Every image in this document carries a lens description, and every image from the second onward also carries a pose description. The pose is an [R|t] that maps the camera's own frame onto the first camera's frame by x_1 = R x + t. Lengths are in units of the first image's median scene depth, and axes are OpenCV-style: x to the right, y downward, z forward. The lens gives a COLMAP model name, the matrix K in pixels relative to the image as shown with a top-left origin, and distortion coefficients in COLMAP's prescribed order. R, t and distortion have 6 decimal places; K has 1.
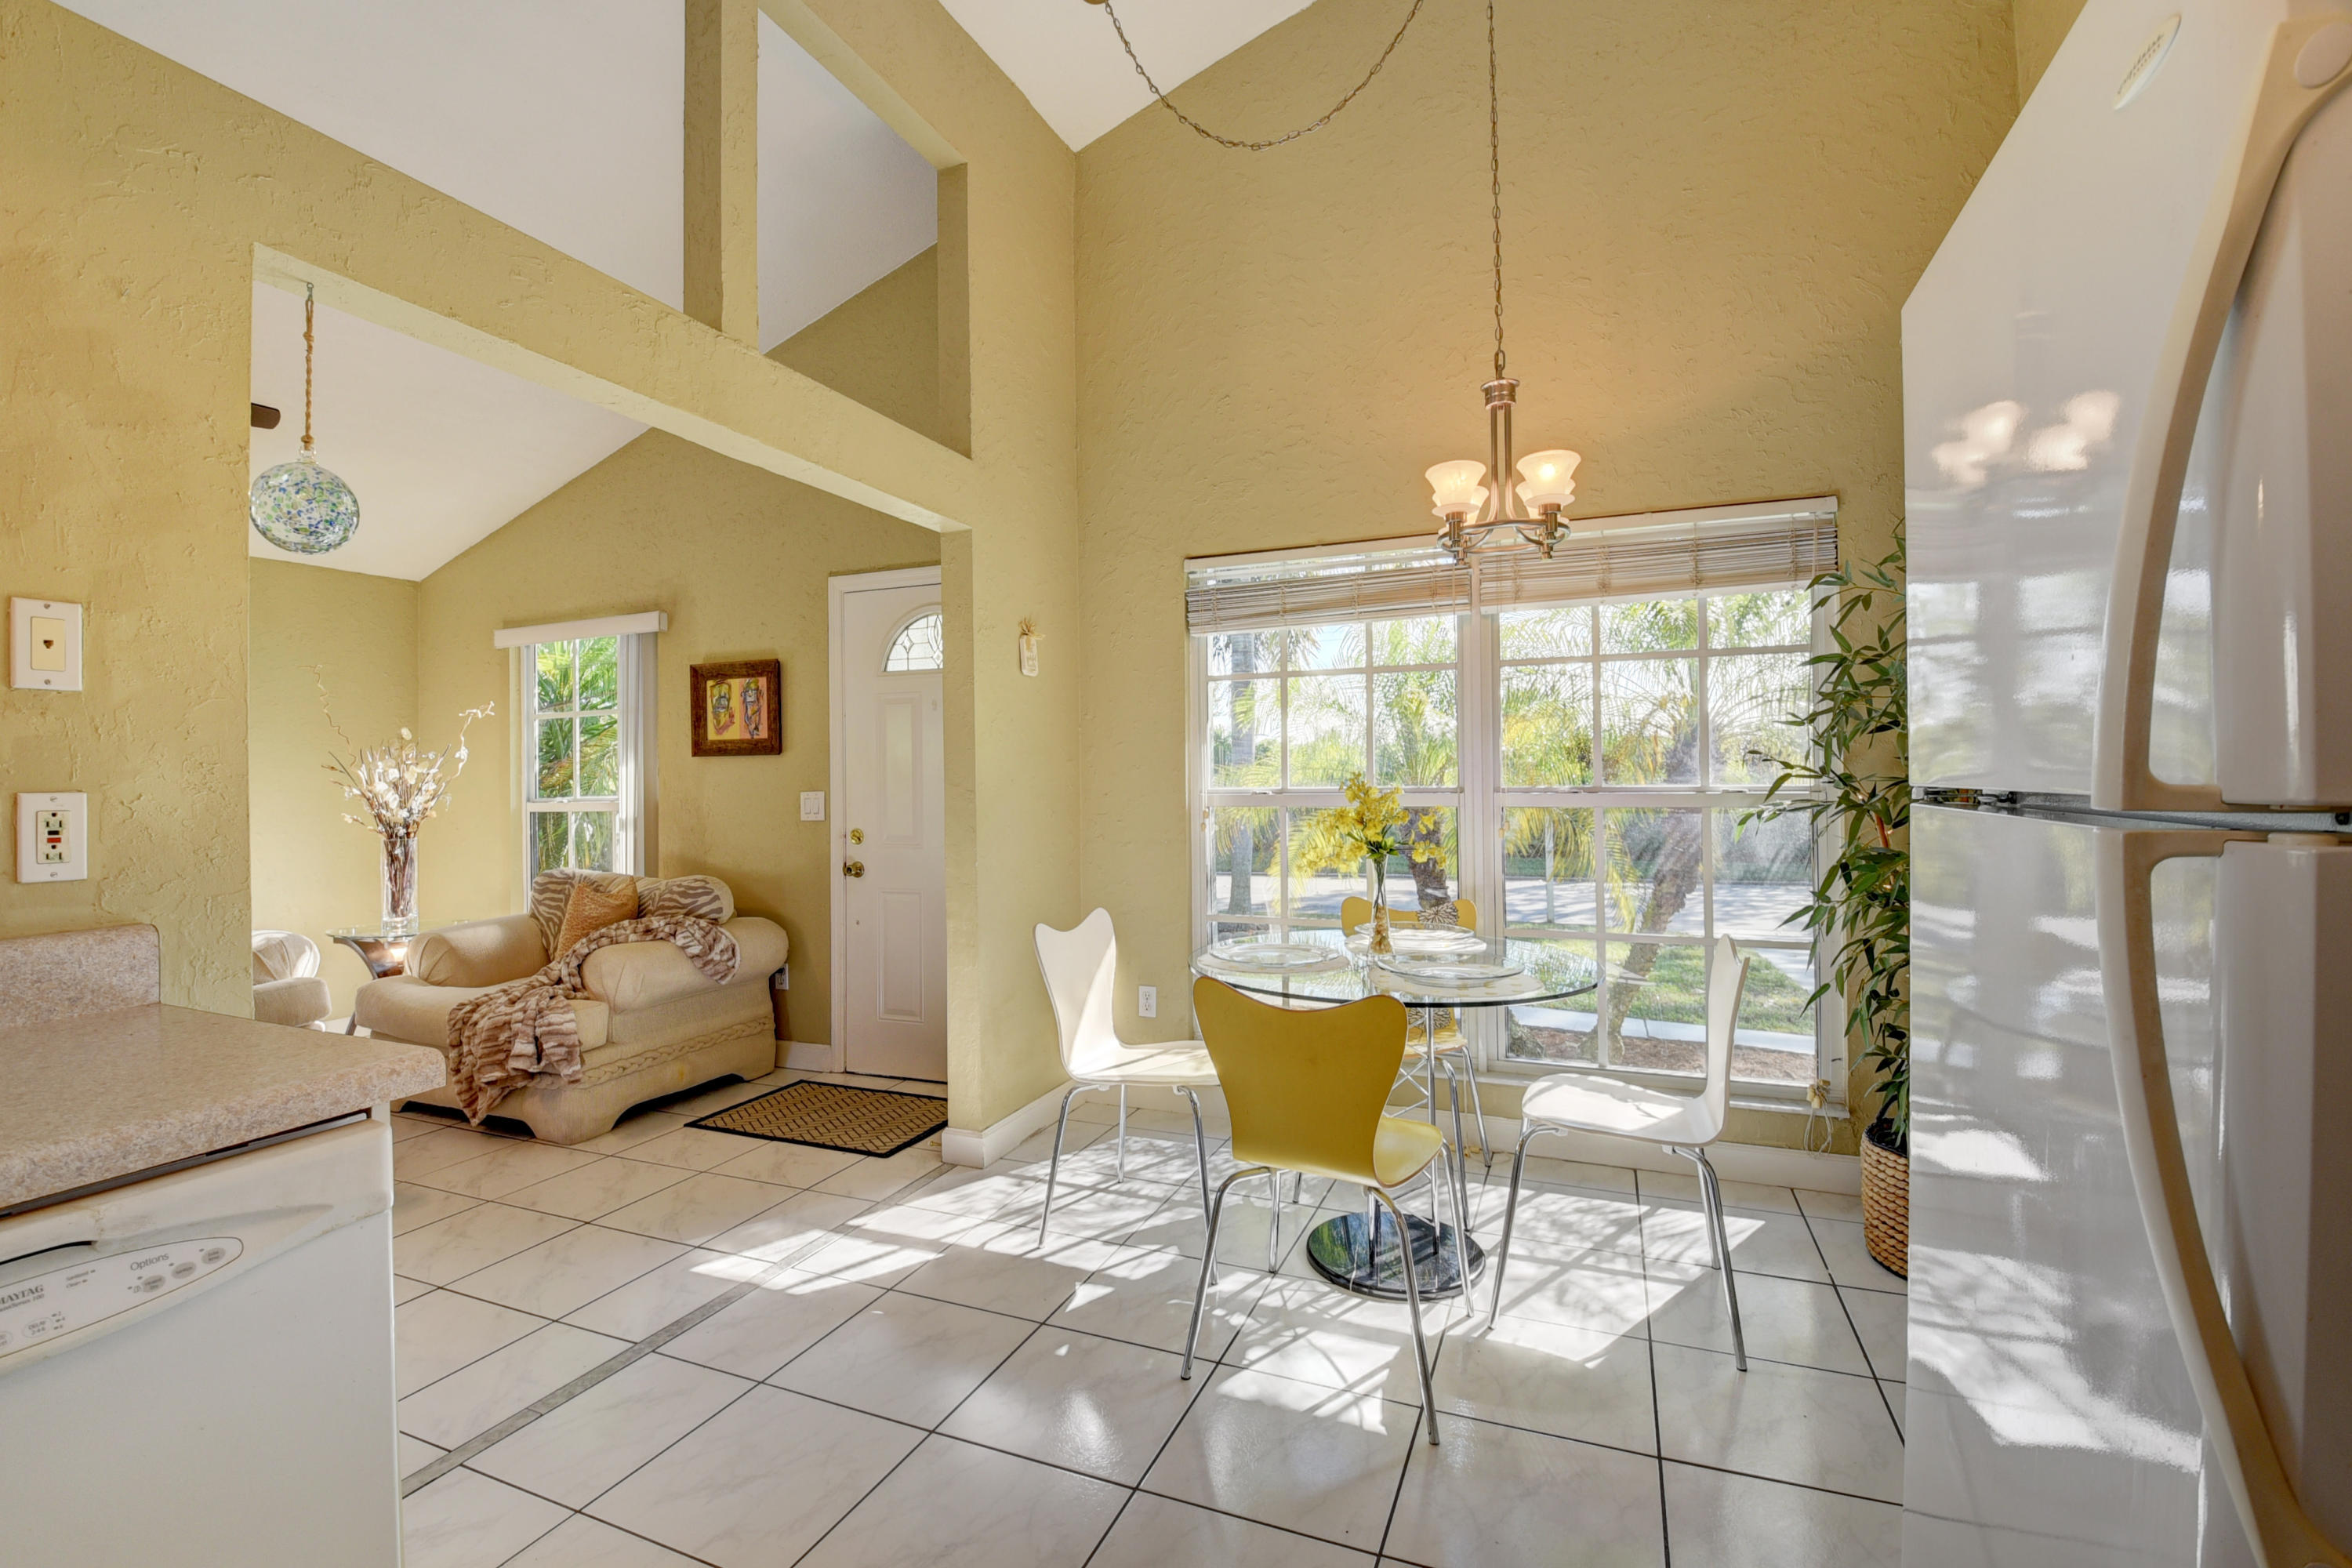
lens RADIAL K [[1034.3, 0, 1169.0], [0, 1034.3, 773.8], [0, 0, 1]] dist [-0.003330, -0.014107]
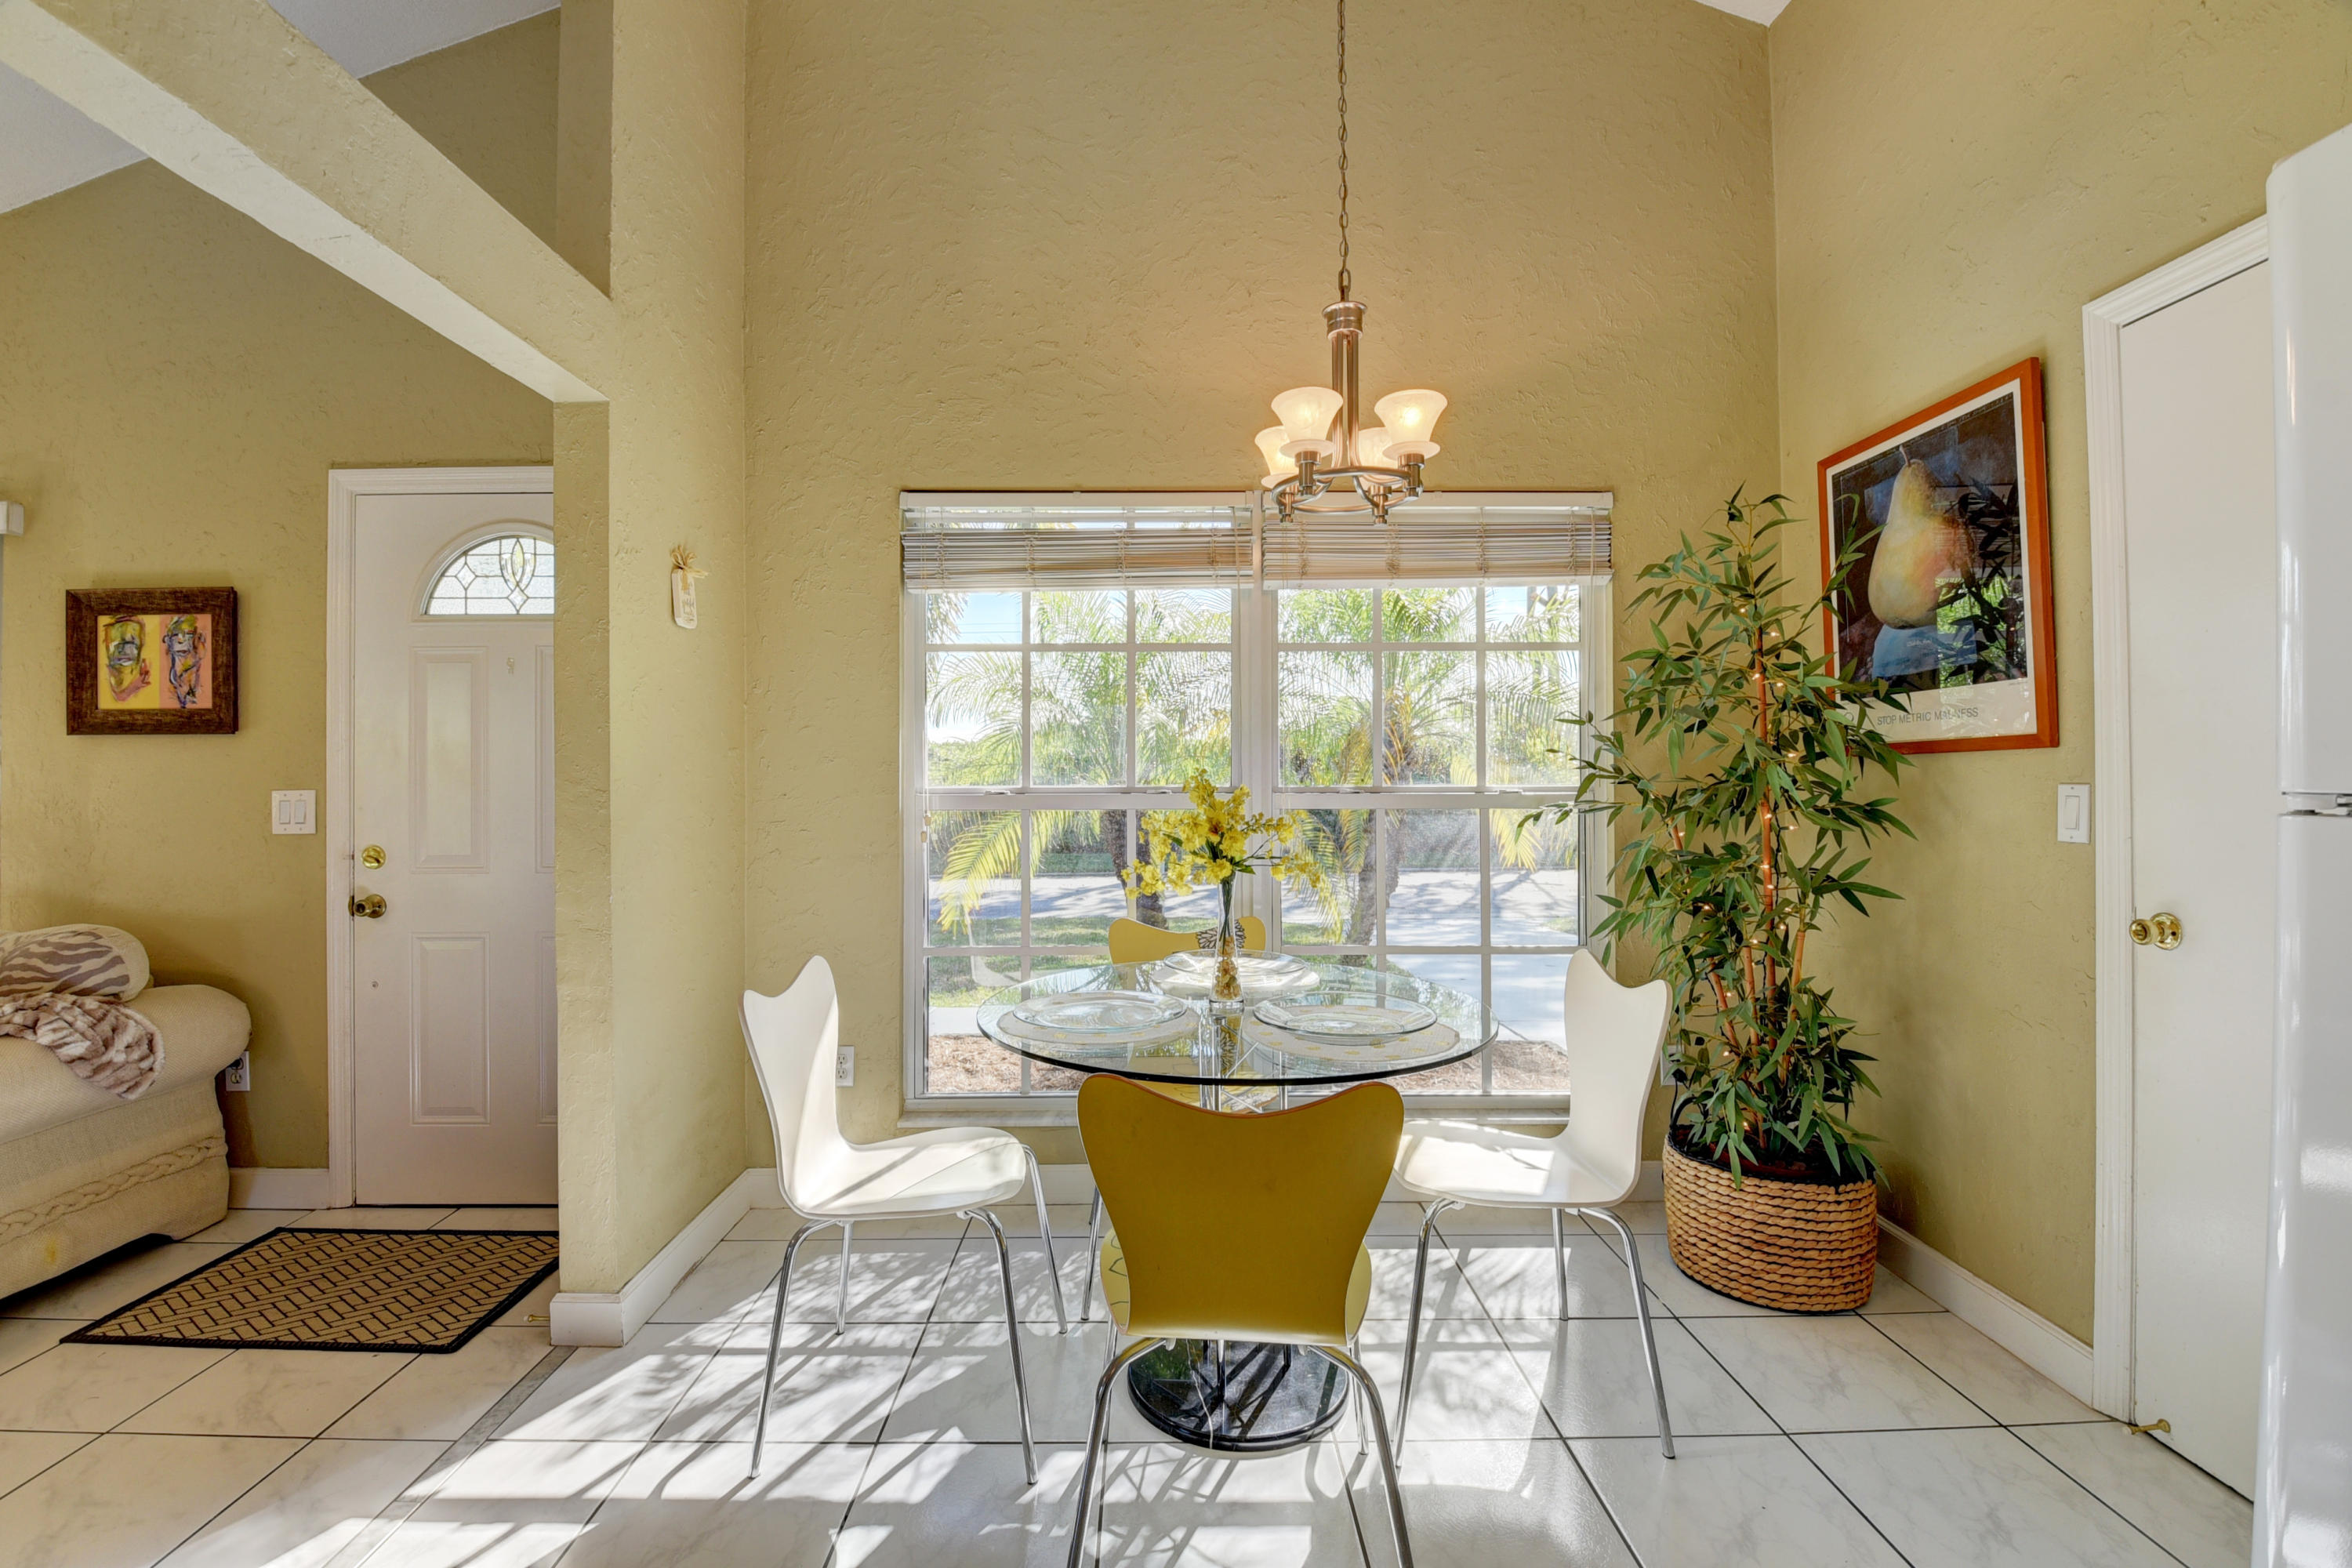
lens RADIAL K [[1034.3, 0, 1160.7], [0, 1034.3, 774.6], [0, 0, 1]] dist [-0.003330, -0.014107]
pose [[0.921413, 0.008238, 0.388497, -0.113104], [-0.008582, 0.999963, -0.000848, 0.003558], [-0.388489, -0.002553, 0.921450, 0.226635]]
